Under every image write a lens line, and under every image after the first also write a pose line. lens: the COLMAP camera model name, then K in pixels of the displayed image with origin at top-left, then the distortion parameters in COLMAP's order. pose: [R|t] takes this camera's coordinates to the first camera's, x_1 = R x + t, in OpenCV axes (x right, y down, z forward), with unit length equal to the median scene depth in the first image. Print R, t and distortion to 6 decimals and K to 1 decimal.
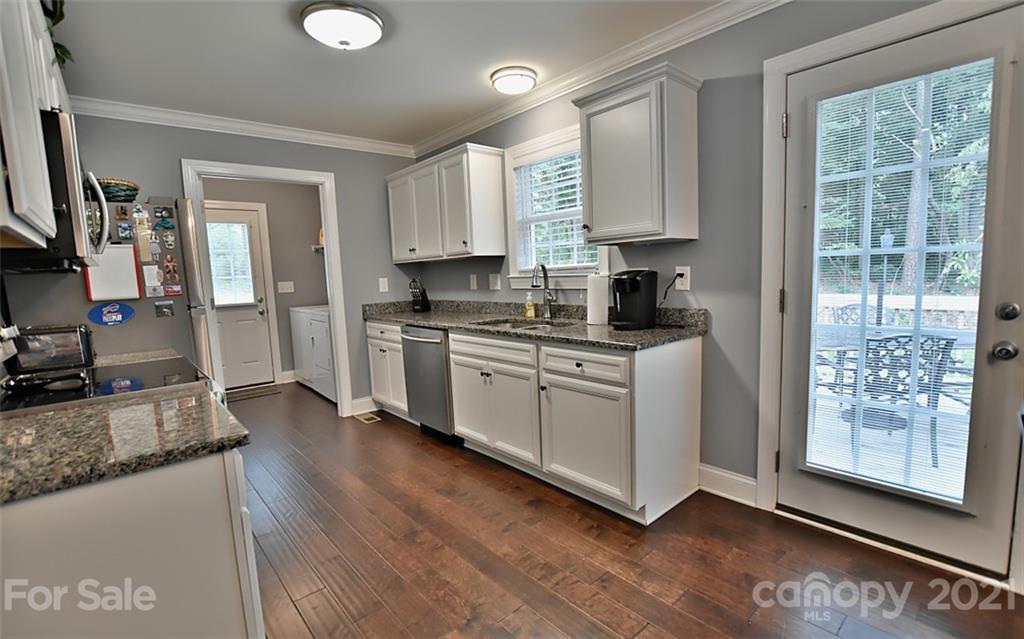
lens RADIAL K [[466.3, 0, 515.3], [0, 466.3, 324.6], [0, 0, 1]] dist [-0.033543, 0.006011]
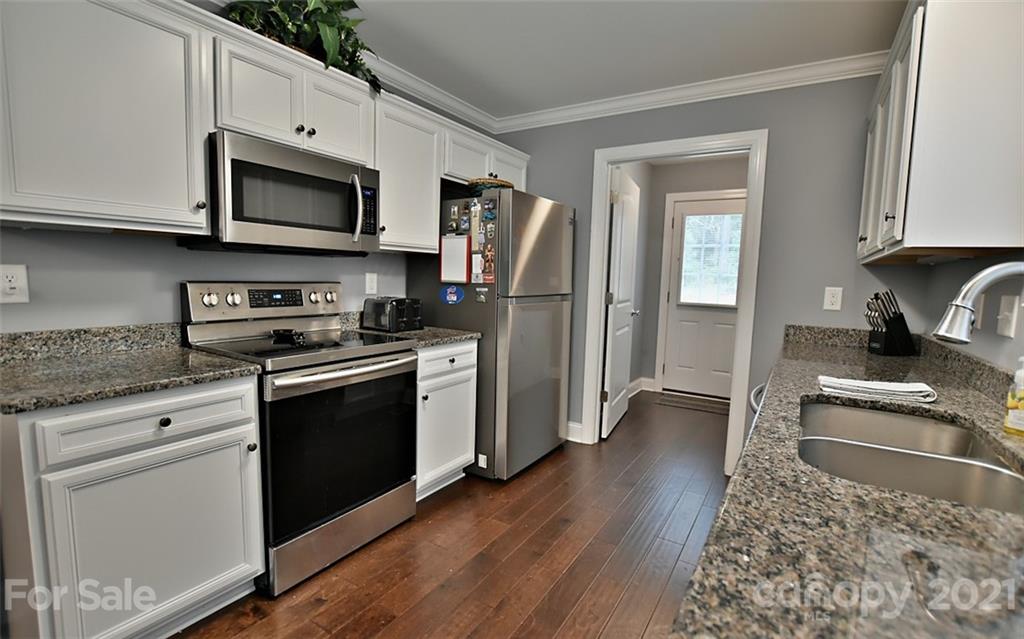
lens RADIAL K [[466.3, 0, 515.3], [0, 466.3, 324.6], [0, 0, 1]] dist [-0.033543, 0.006011]
pose [[0.290055, 0.150350, -0.945126, 0.232075], [-0.148490, 0.982692, 0.110755, -0.077093], [0.945420, 0.108217, 0.307360, 0.581288]]
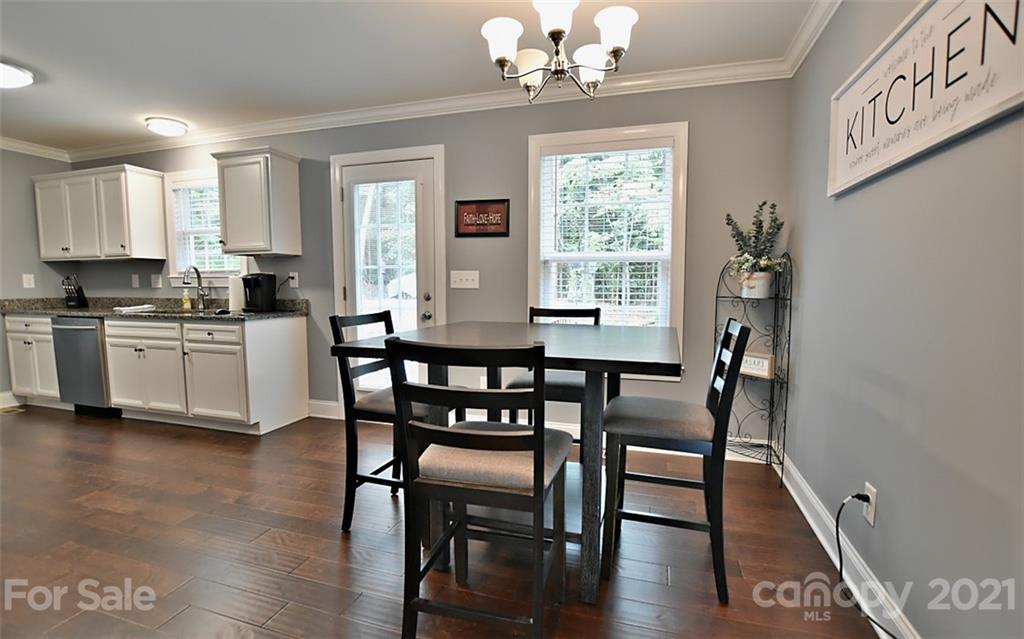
lens RADIAL K [[466.3, 0, 515.3], [0, 466.3, 324.6], [0, 0, 1]] dist [-0.033543, 0.006011]
pose [[0.848948, -0.007636, 0.528421, 0.136412], [0.025539, 0.999320, -0.026590, 0.087282], [-0.527859, 0.036069, 0.848566, -0.554550]]
